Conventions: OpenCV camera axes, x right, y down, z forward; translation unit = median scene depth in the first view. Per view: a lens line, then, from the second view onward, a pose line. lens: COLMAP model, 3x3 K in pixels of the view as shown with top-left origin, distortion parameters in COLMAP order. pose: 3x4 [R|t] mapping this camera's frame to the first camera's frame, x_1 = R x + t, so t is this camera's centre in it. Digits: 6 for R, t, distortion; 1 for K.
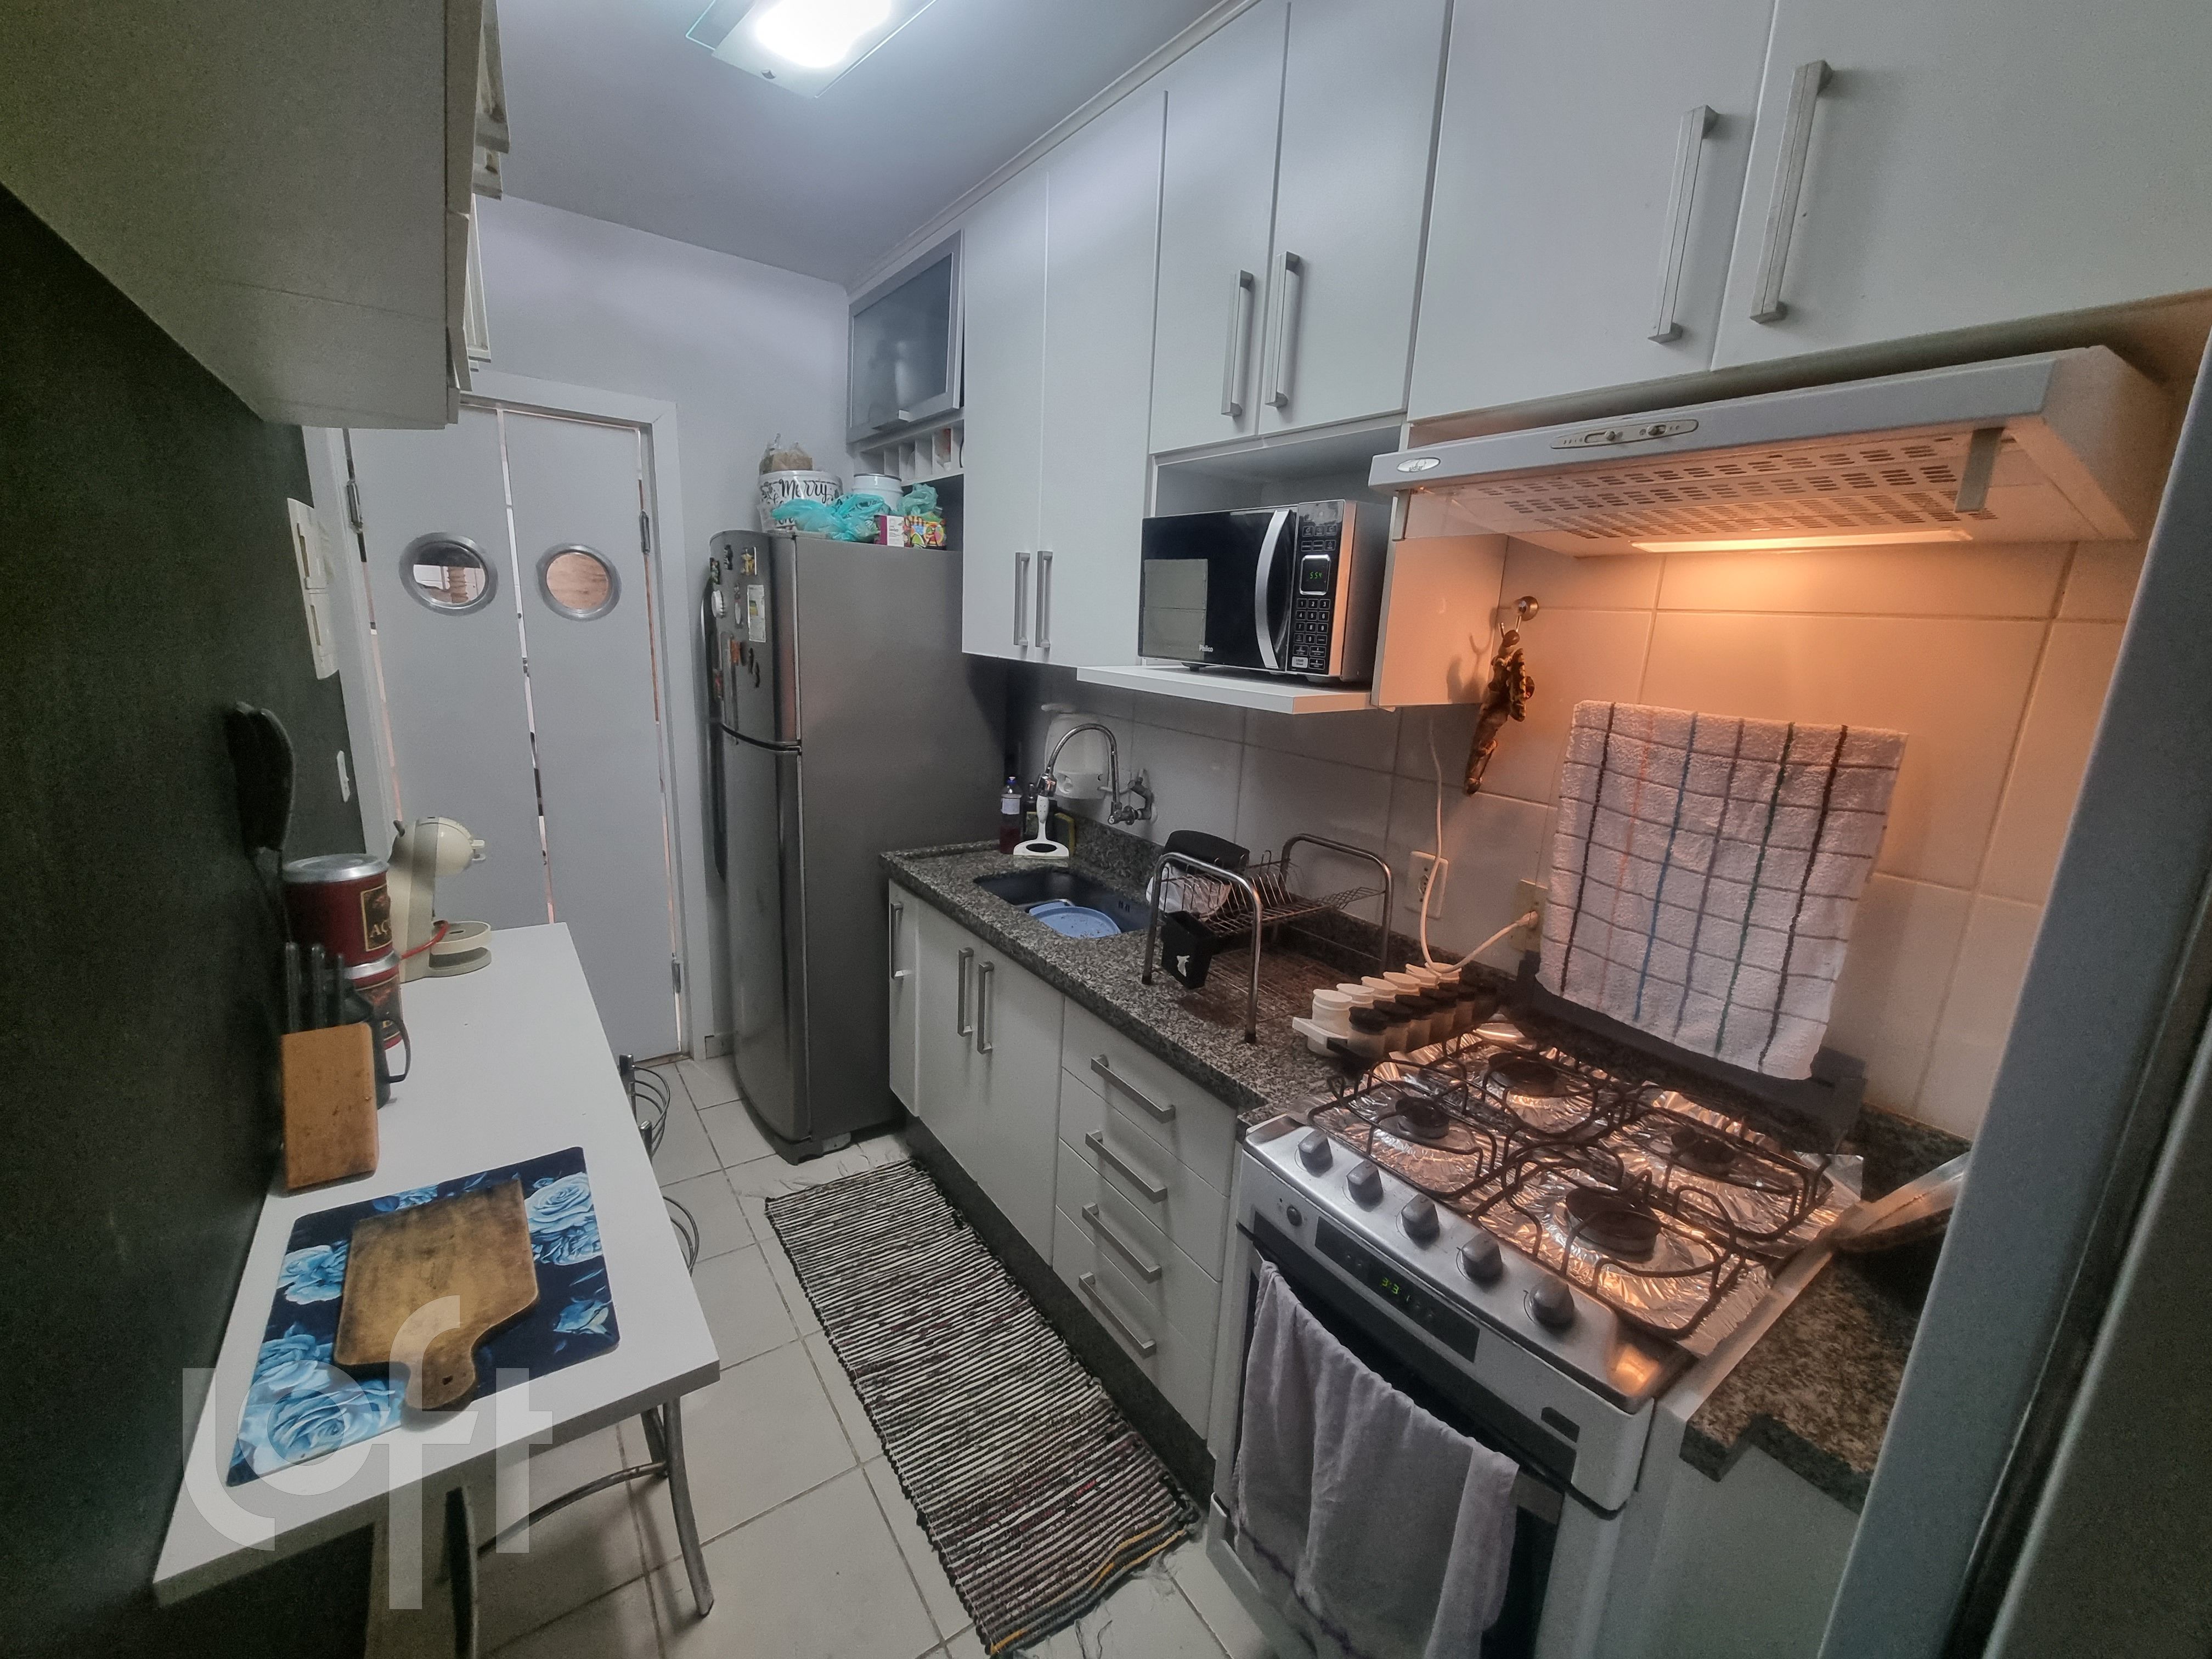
lens RADIAL K [[890.9, 0, 1111.3], [0, 890.9, 834.5], [0, 0, 1]] dist [-0.002372, -0.000849]
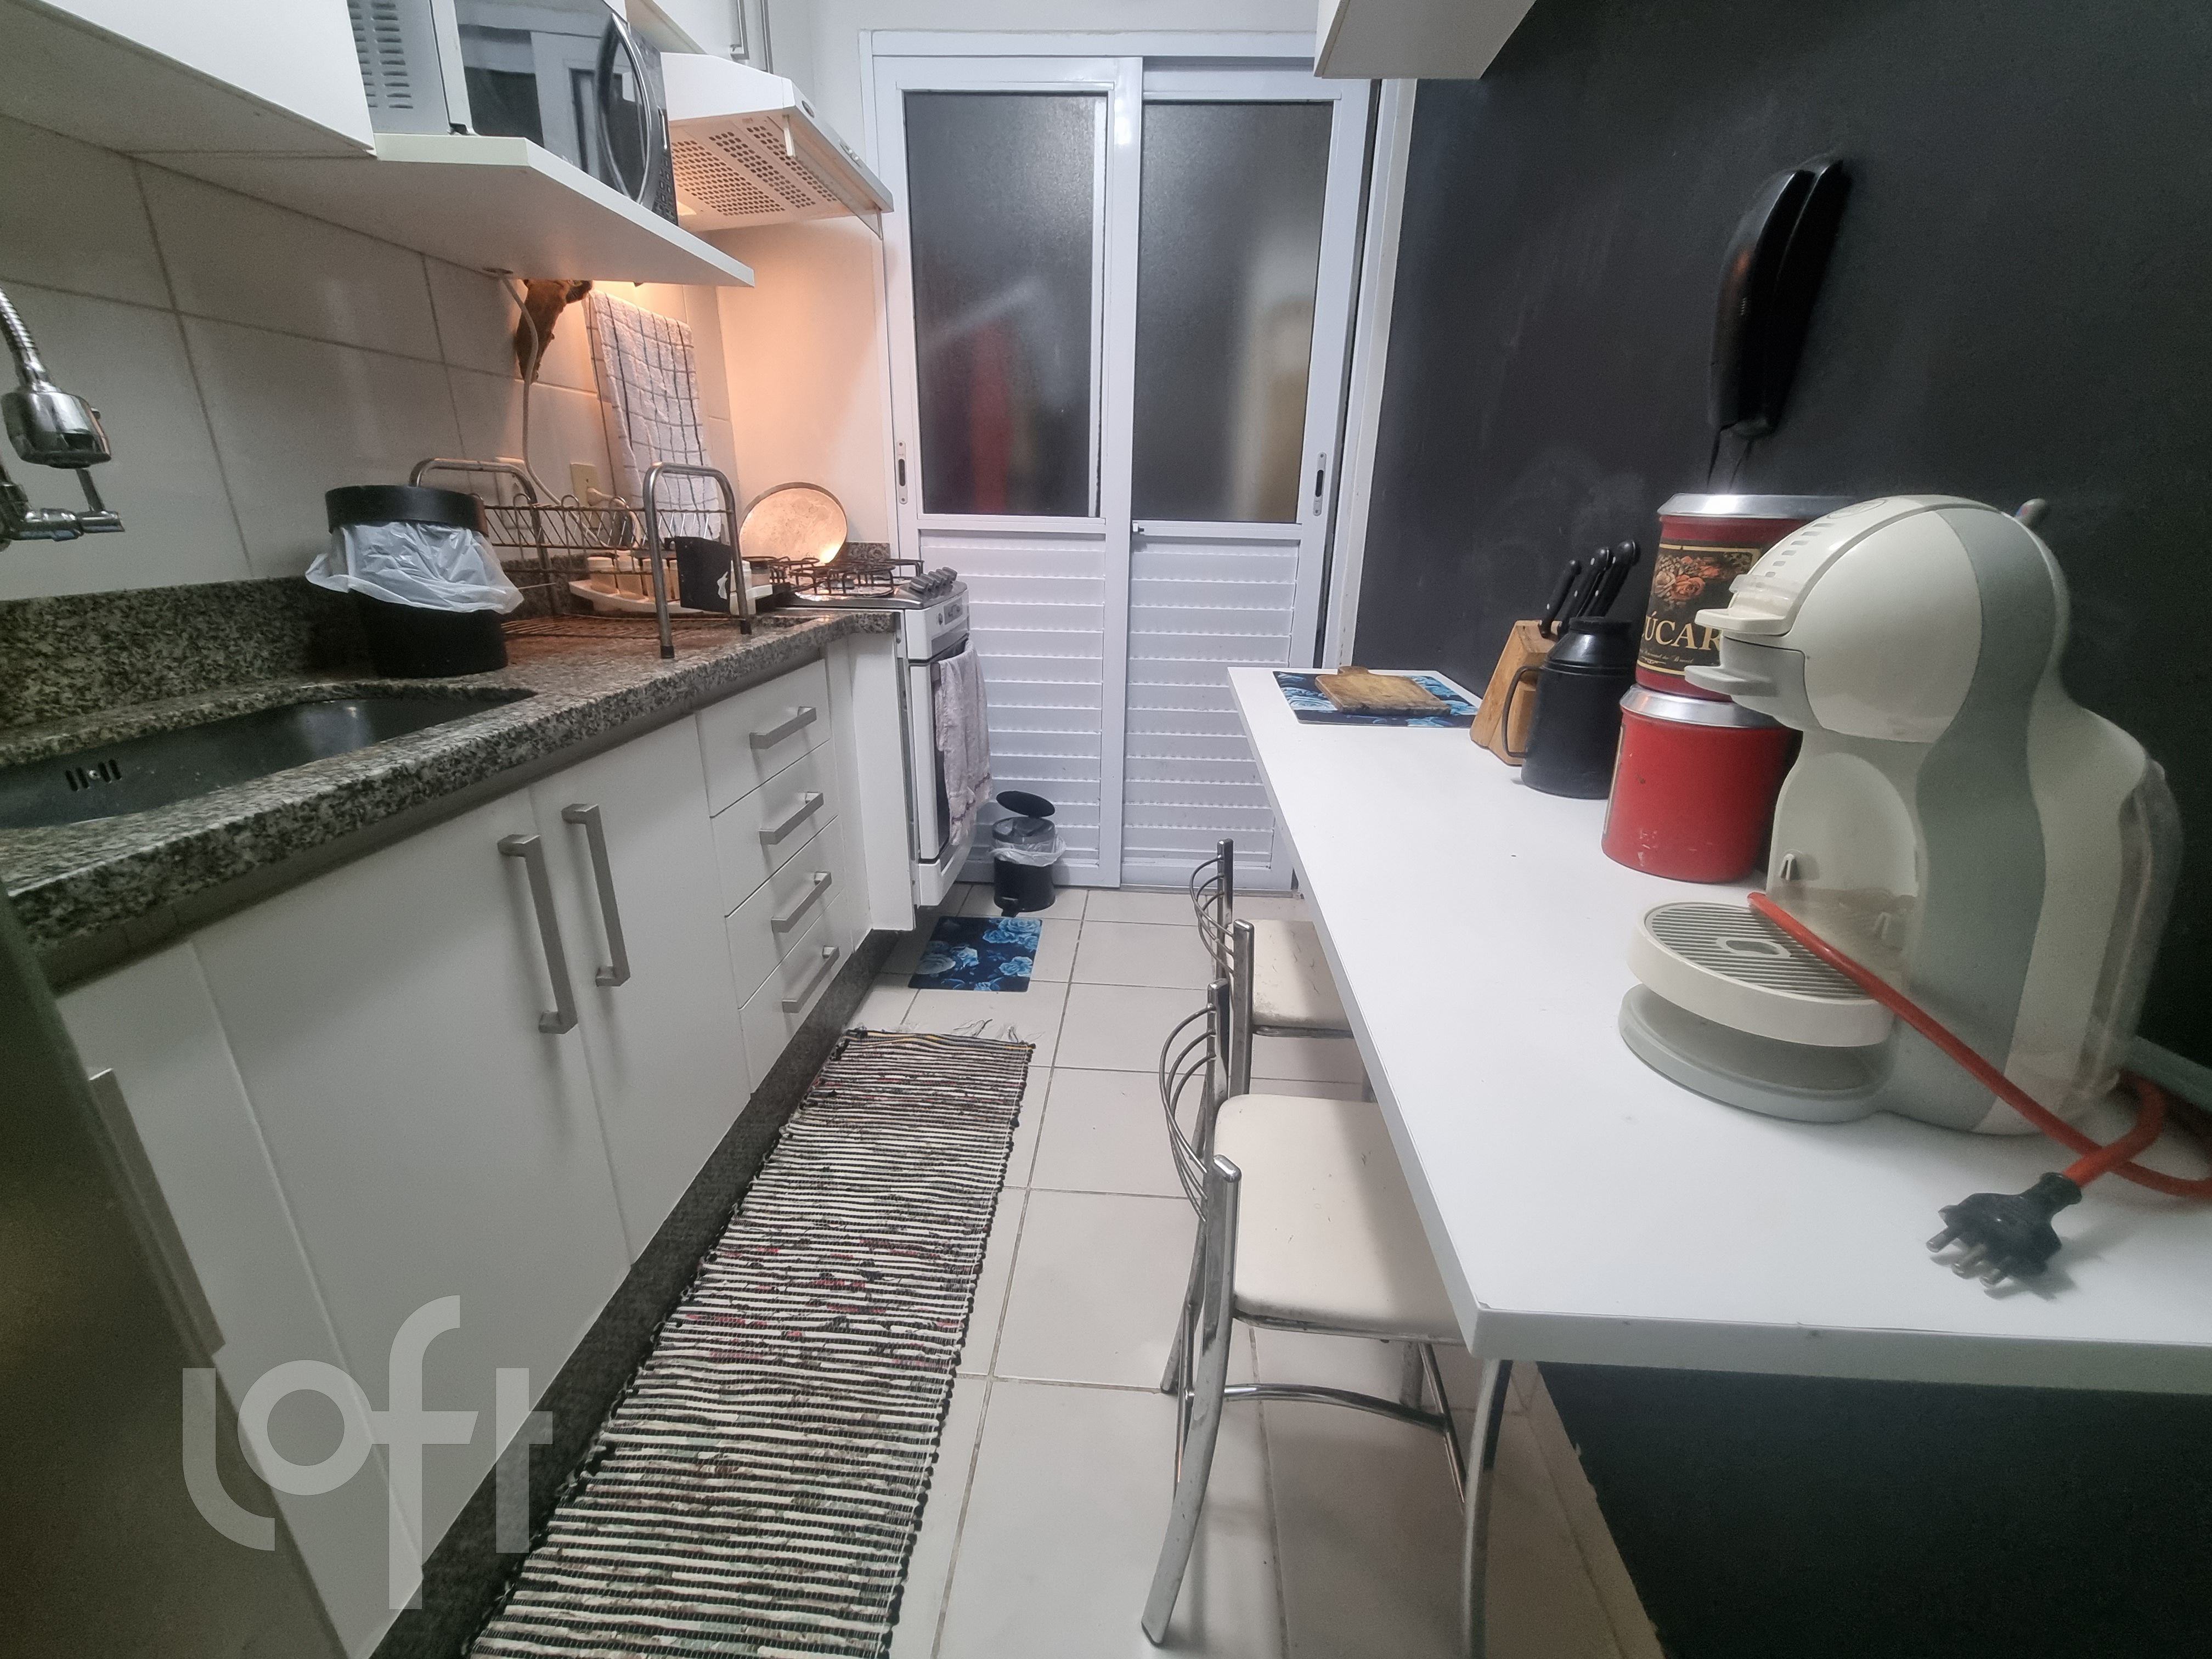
lens RADIAL K [[890.9, 0, 1114.5], [0, 890.9, 821.8], [0, 0, 1]] dist [-0.002372, -0.000849]
pose [[-0.775128, -0.279492, 0.566623, -0.764189], [0.085176, 0.842418, 0.532050, -0.098172], [-0.626037, 0.460669, -0.629176, 1.341075]]
